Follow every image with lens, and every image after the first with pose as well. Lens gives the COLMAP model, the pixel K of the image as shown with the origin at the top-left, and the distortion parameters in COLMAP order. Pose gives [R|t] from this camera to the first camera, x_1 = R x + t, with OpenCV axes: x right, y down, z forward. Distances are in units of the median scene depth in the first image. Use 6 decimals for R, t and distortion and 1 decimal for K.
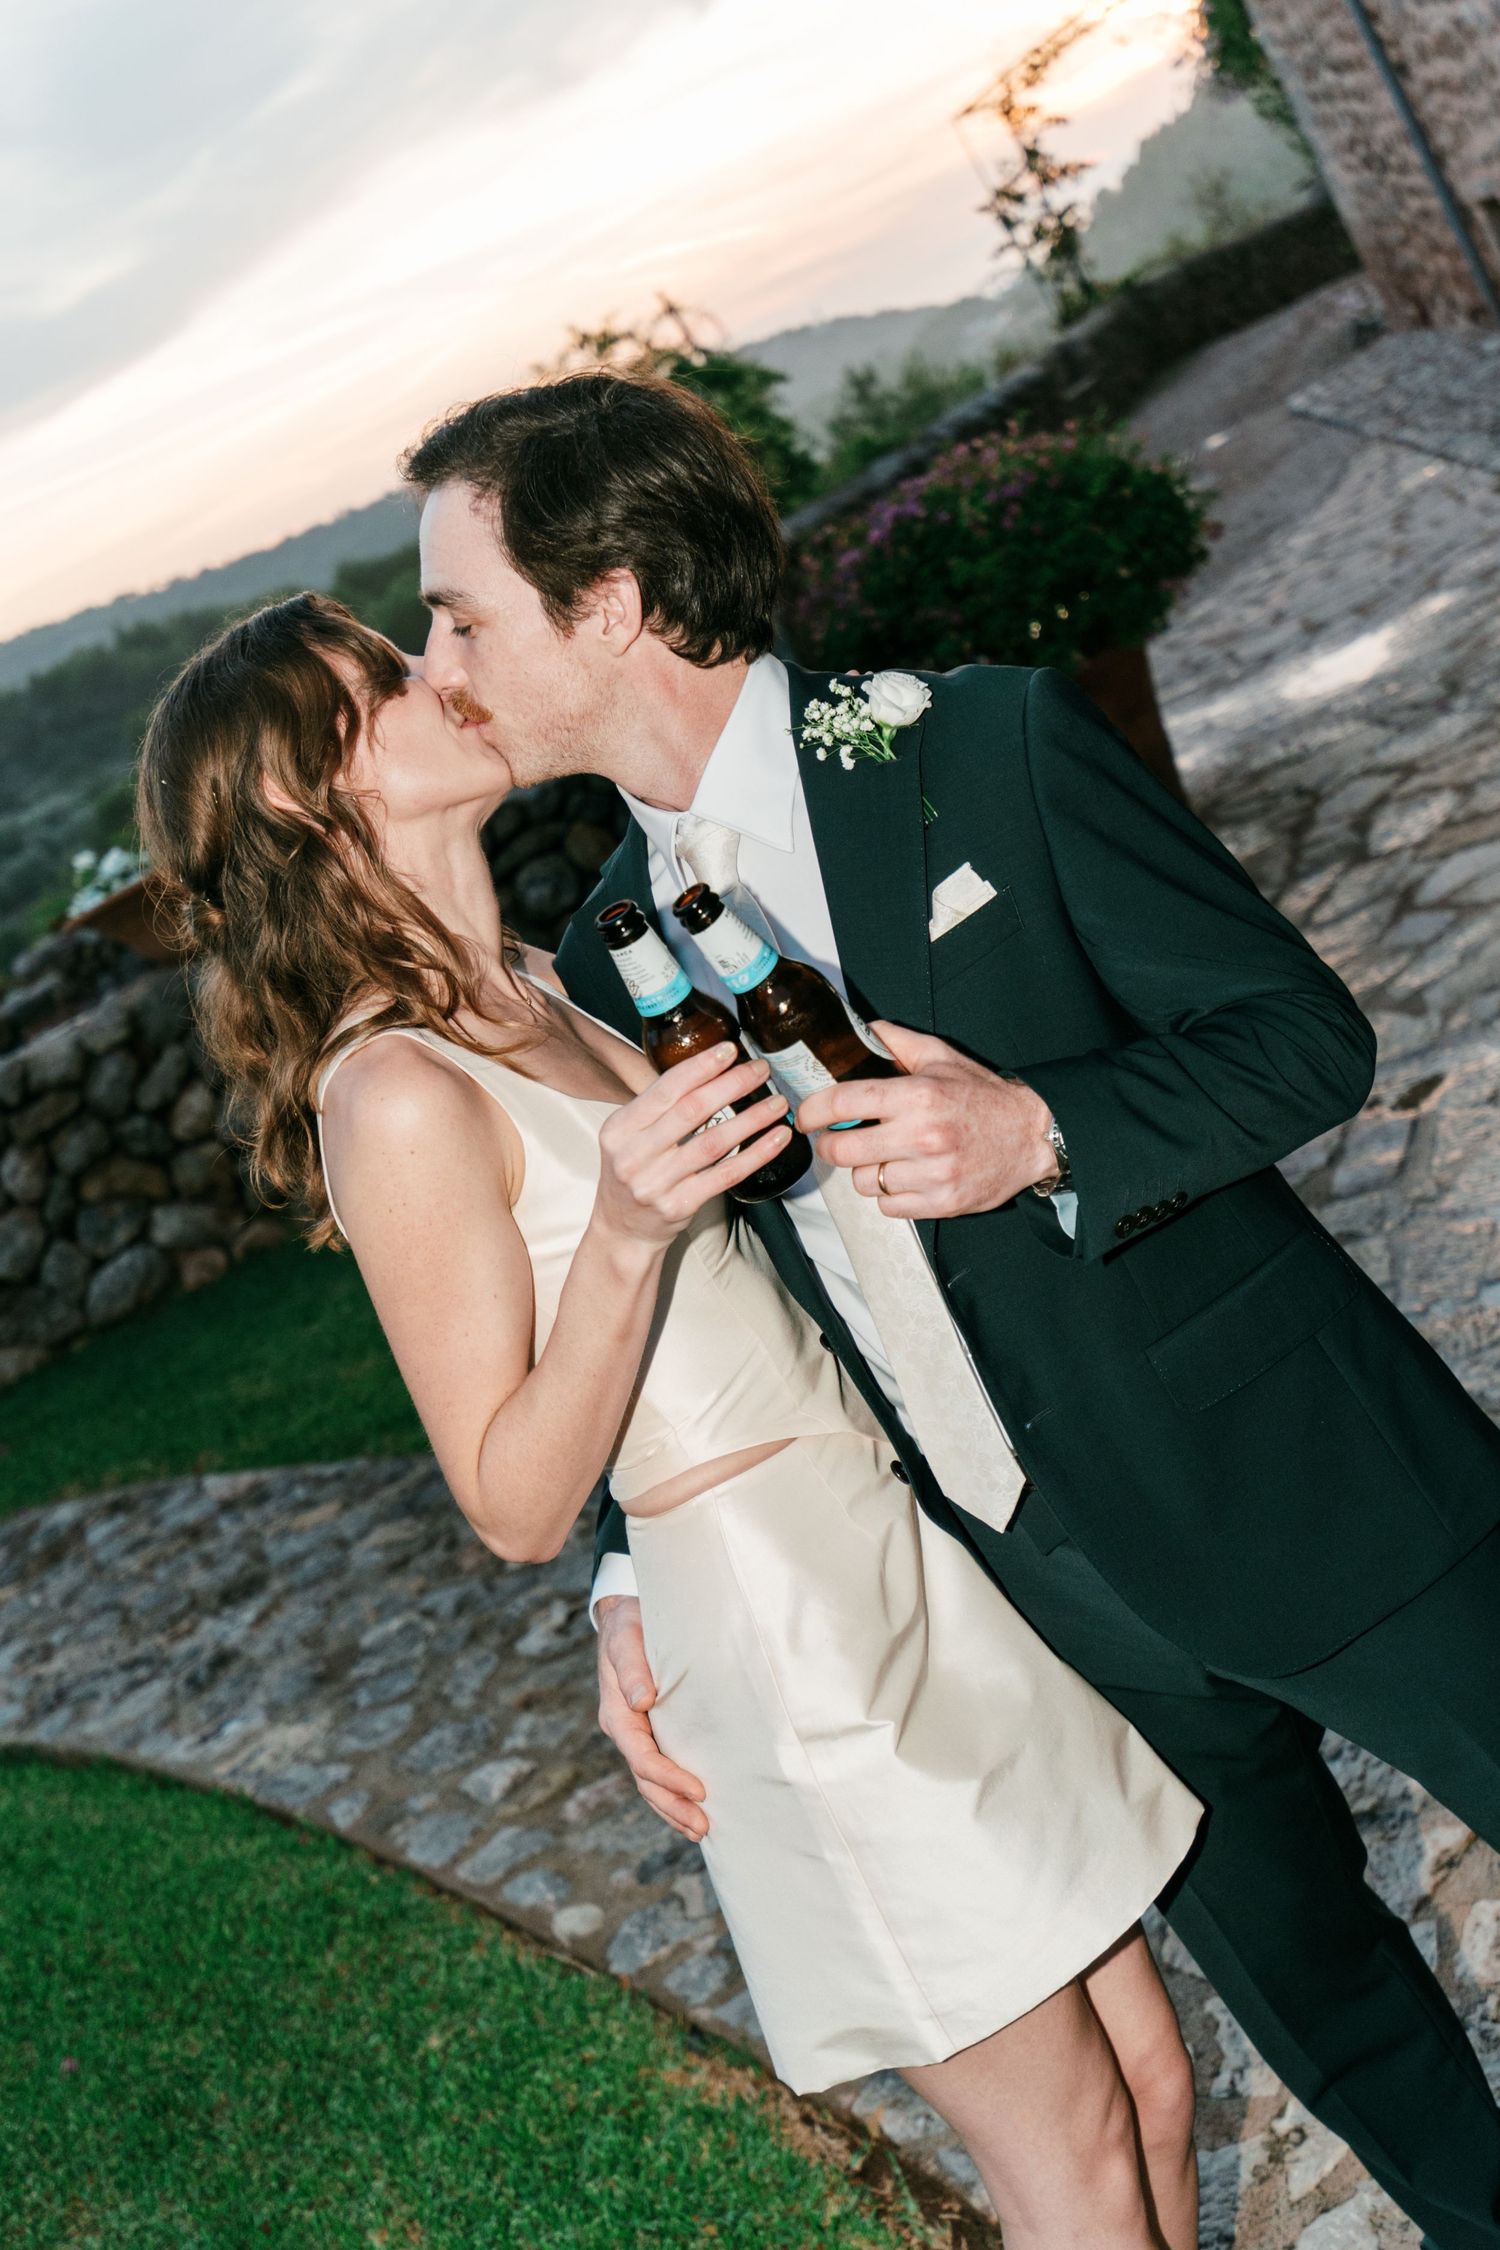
lens RADIAL K [[2801.7, 0, 748.0], [0, 2801.7, 1064.0], [0, 0, 1]] dist [-0.000689, -0.014992]
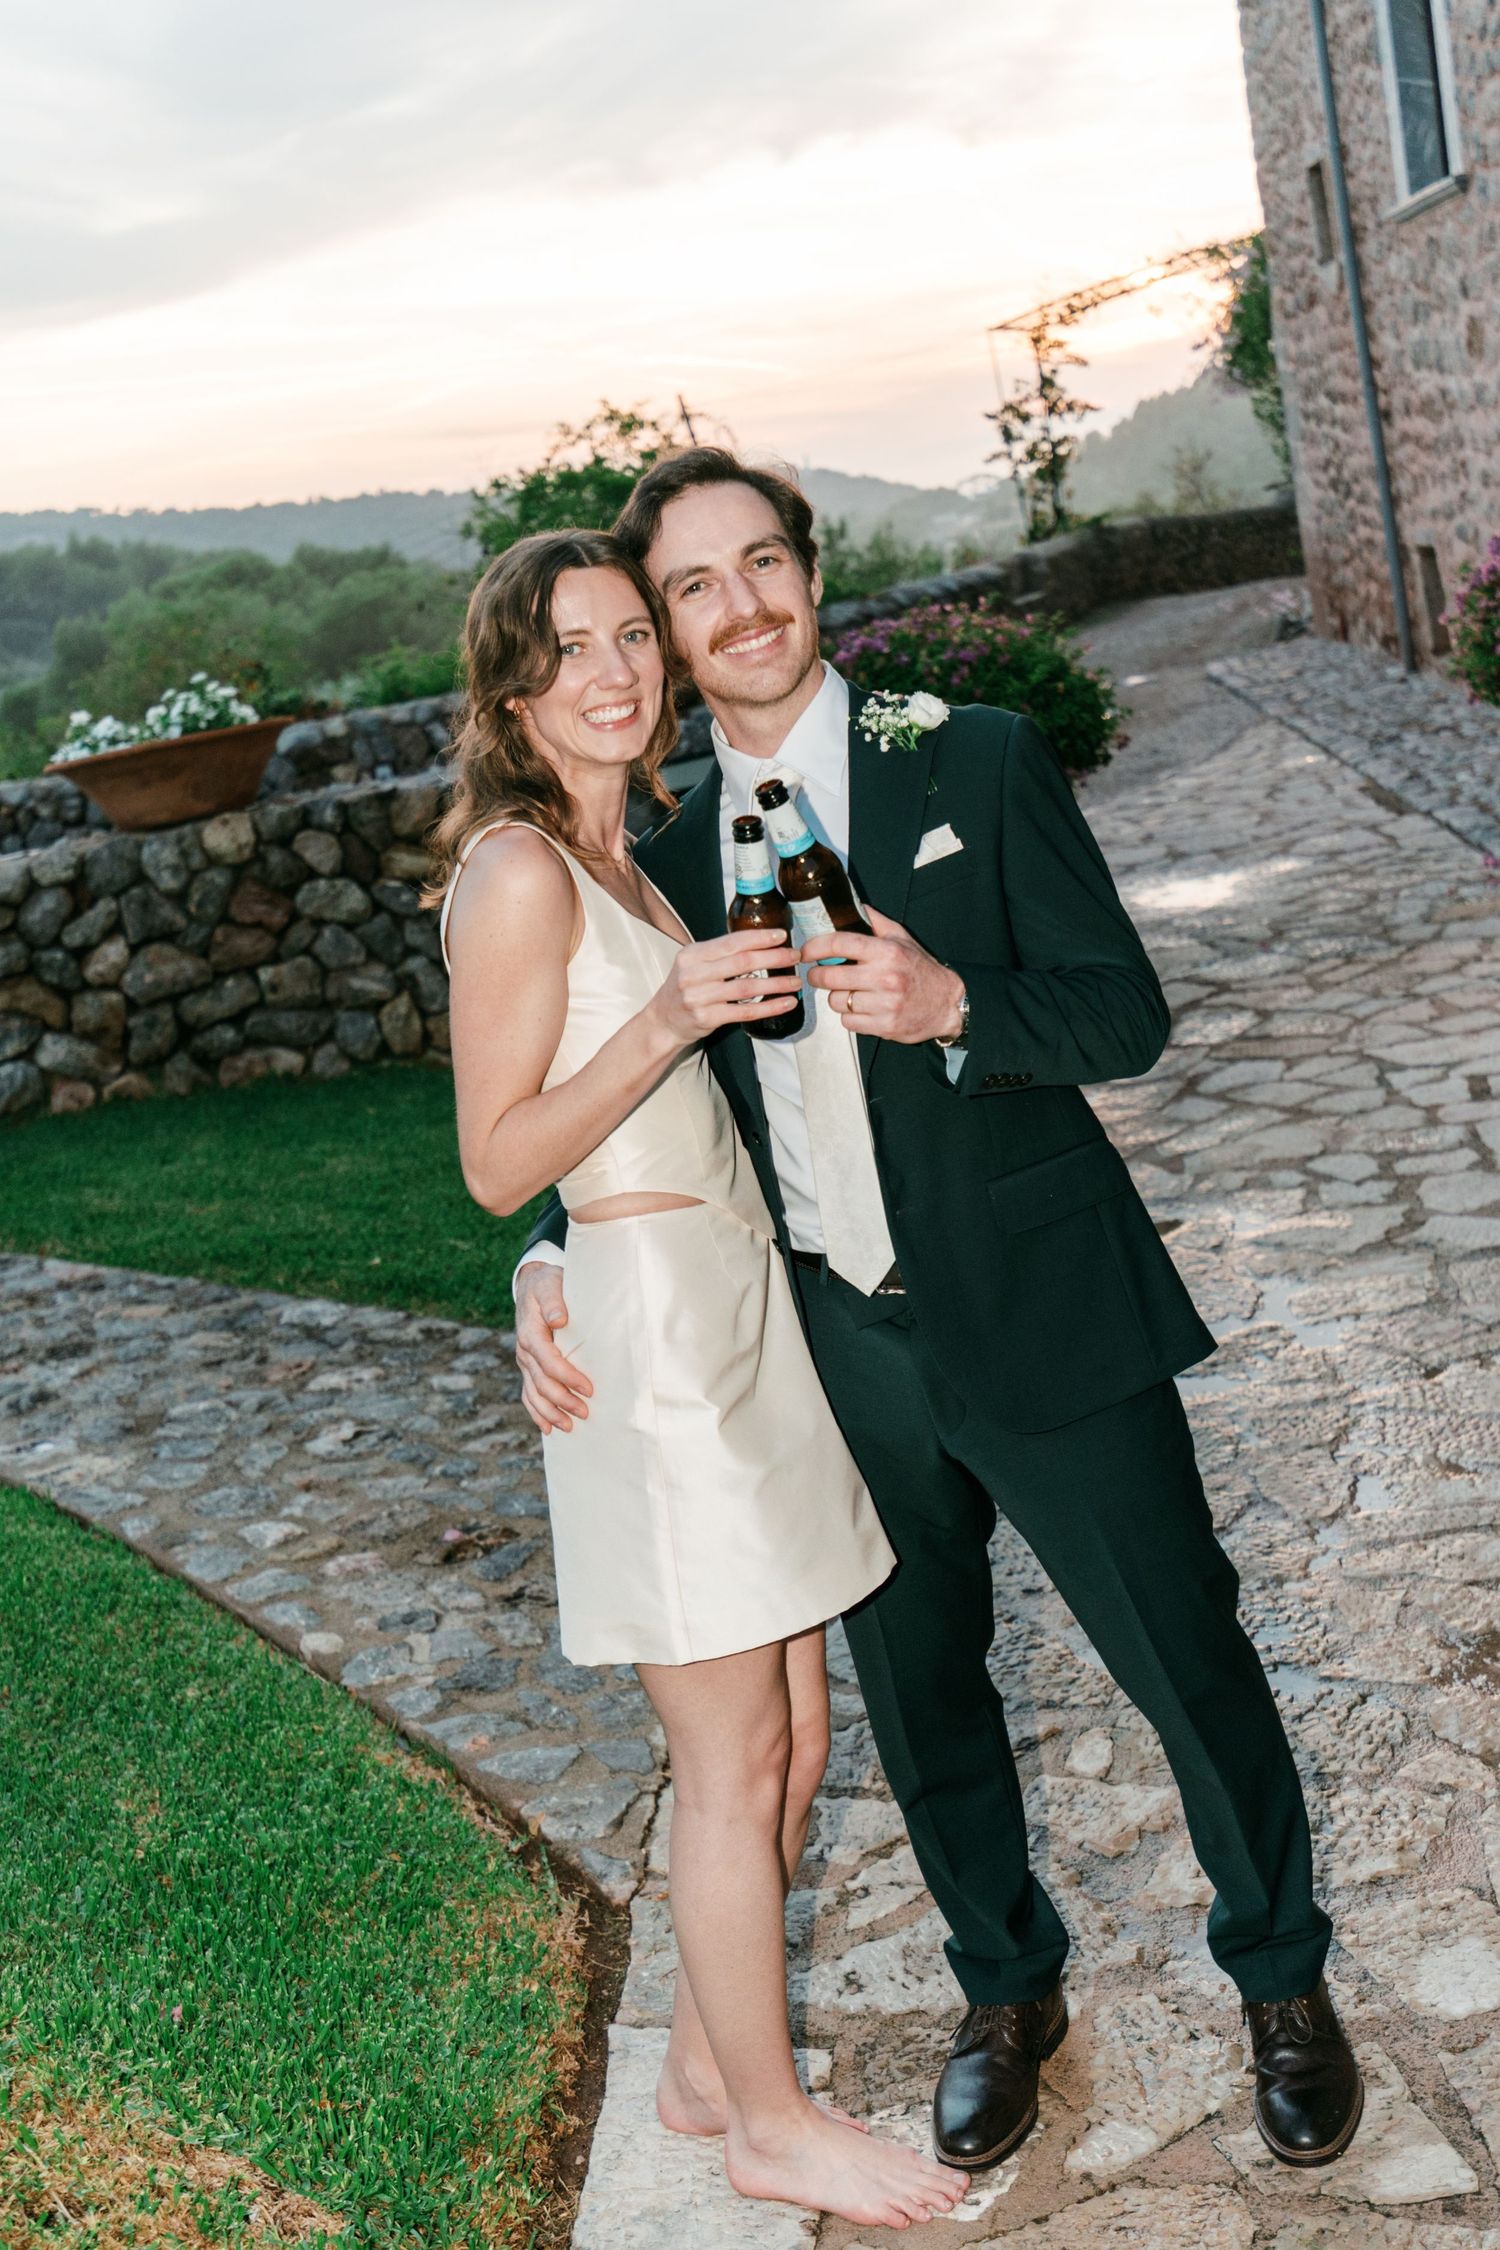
lens RADIAL K [[2711.9, 0, 752.7], [0, 2711.9, 996.1], [0, 0, 1]] dist [-0.001924, 0.010741]
pose [[0.953094, 0.295549, 0.065287, -0.026475], [-0.291092, 0.954144, -0.069816, 0.041282], [-0.082928, 0.047537, 0.995421, -0.123414]]
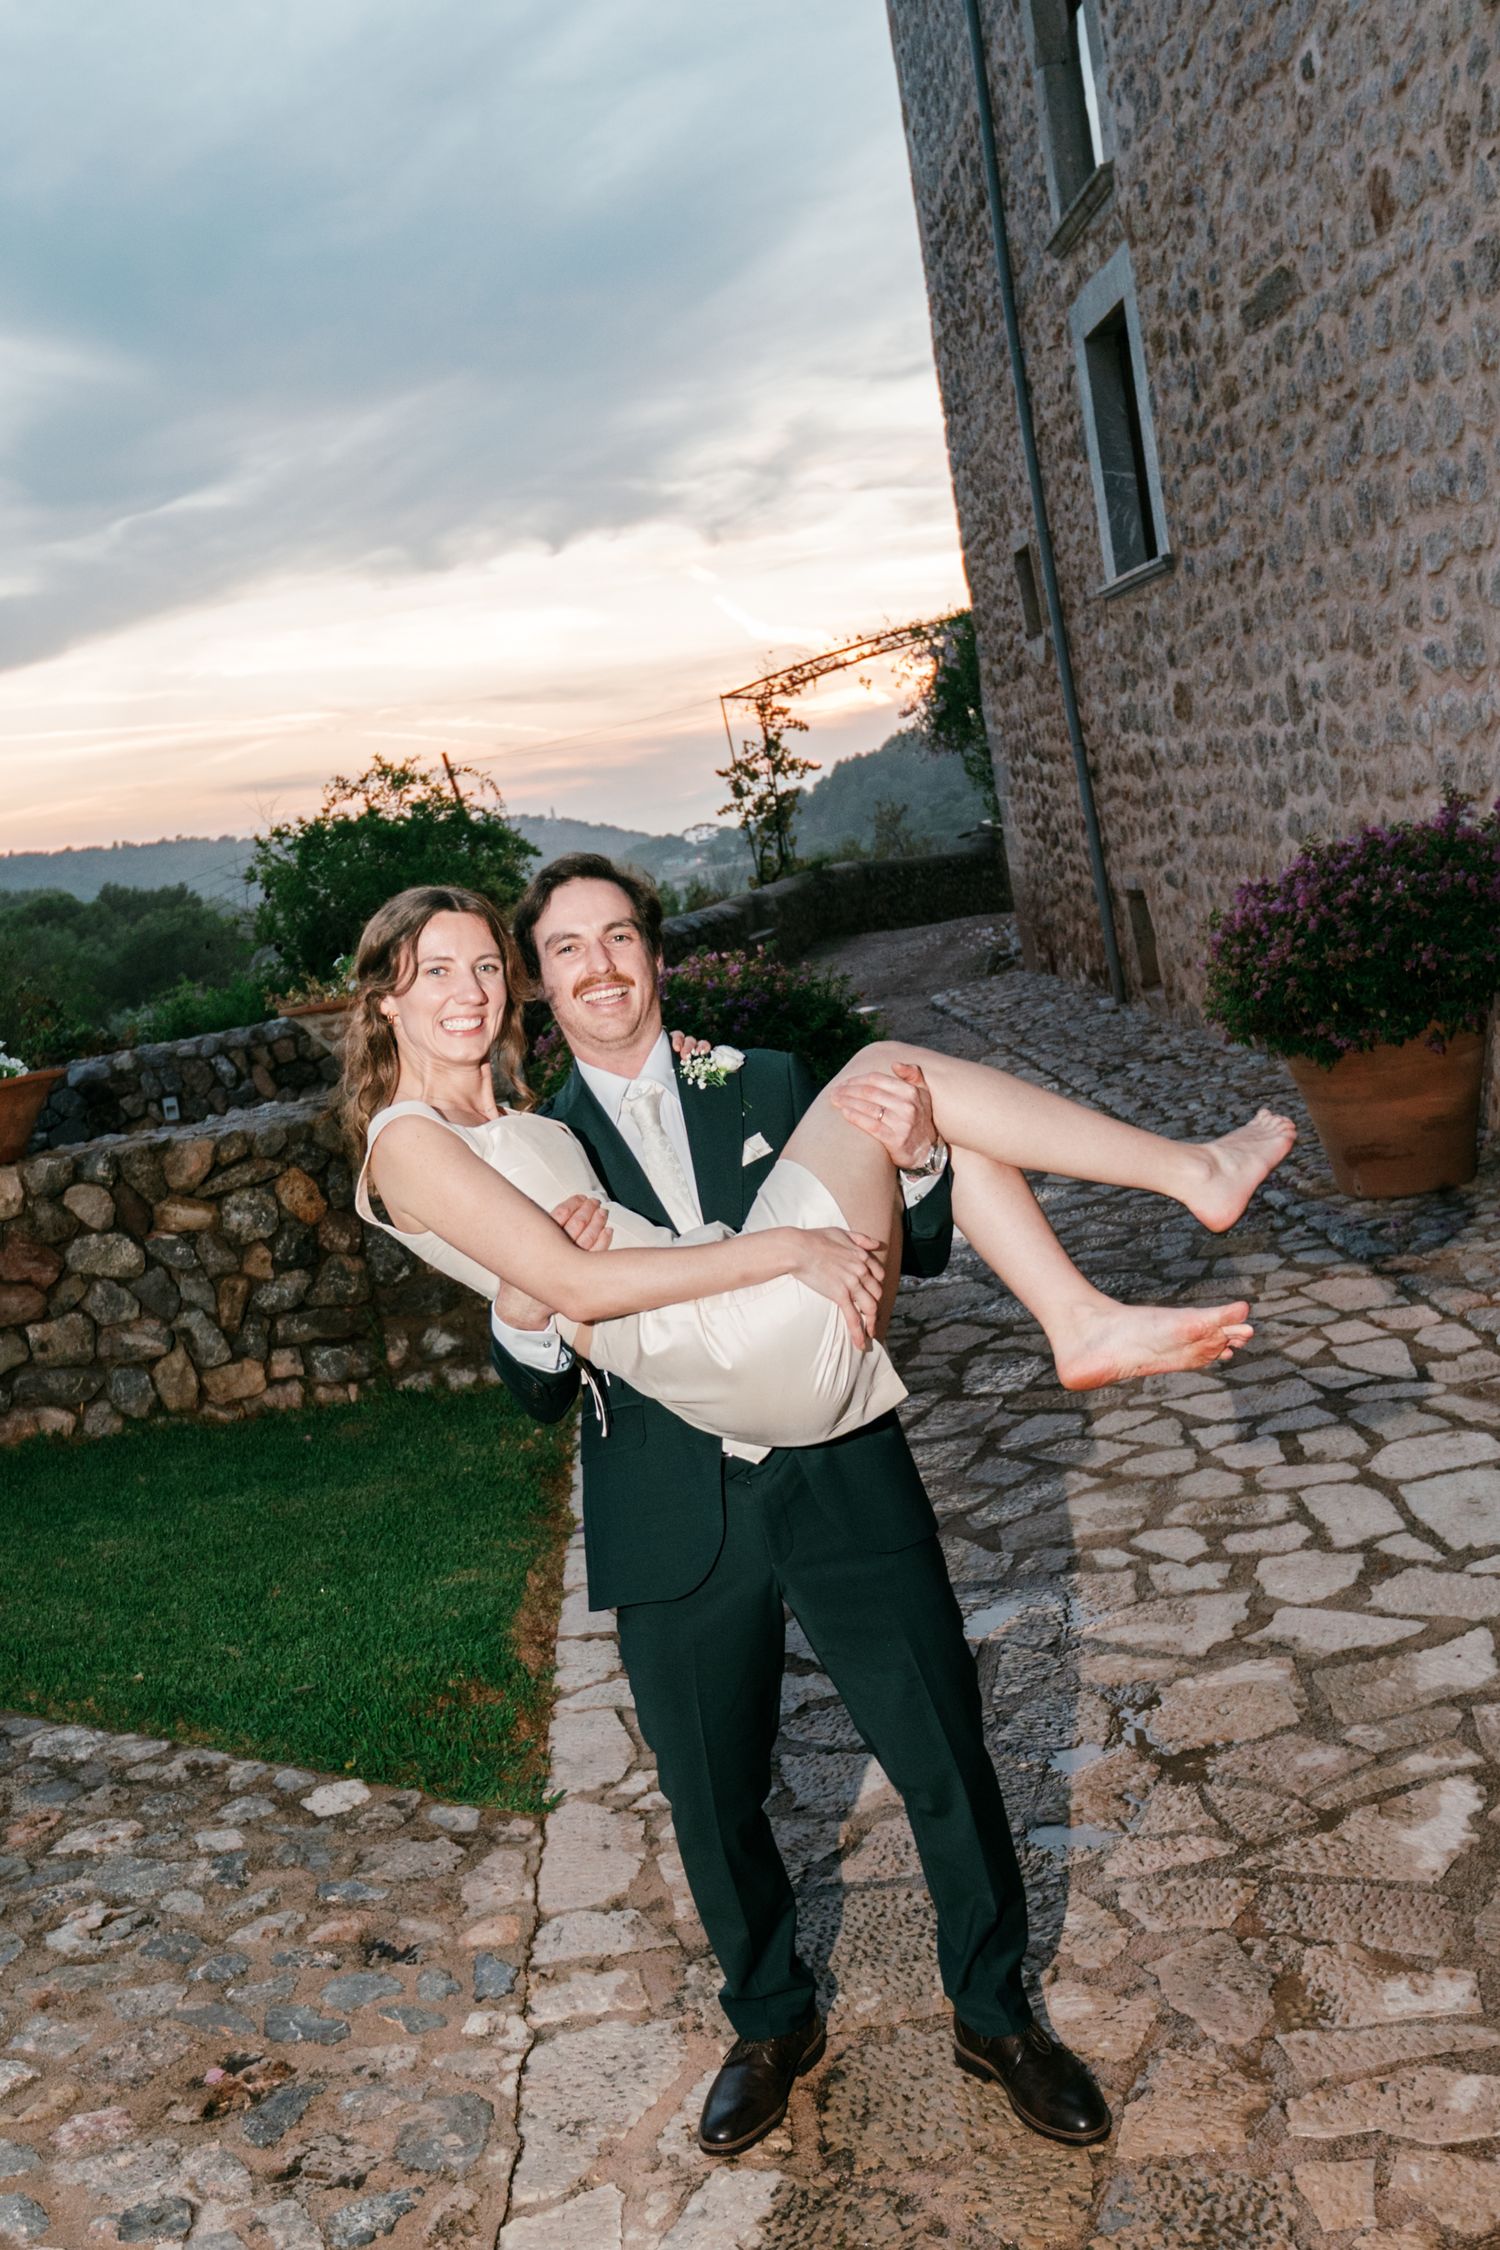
lens RADIAL K [[2334.0, 0, 750.0], [0, 2334.0, 1125.0], [0, 0, 1]] dist [-0.007320, 0.000551]
pose [[0.946615, 0.287910, 0.145008, -0.037830], [-0.265256, 0.951284, -0.157156, -0.006230], [-0.183190, 0.110302, 0.976870, 0.073373]]
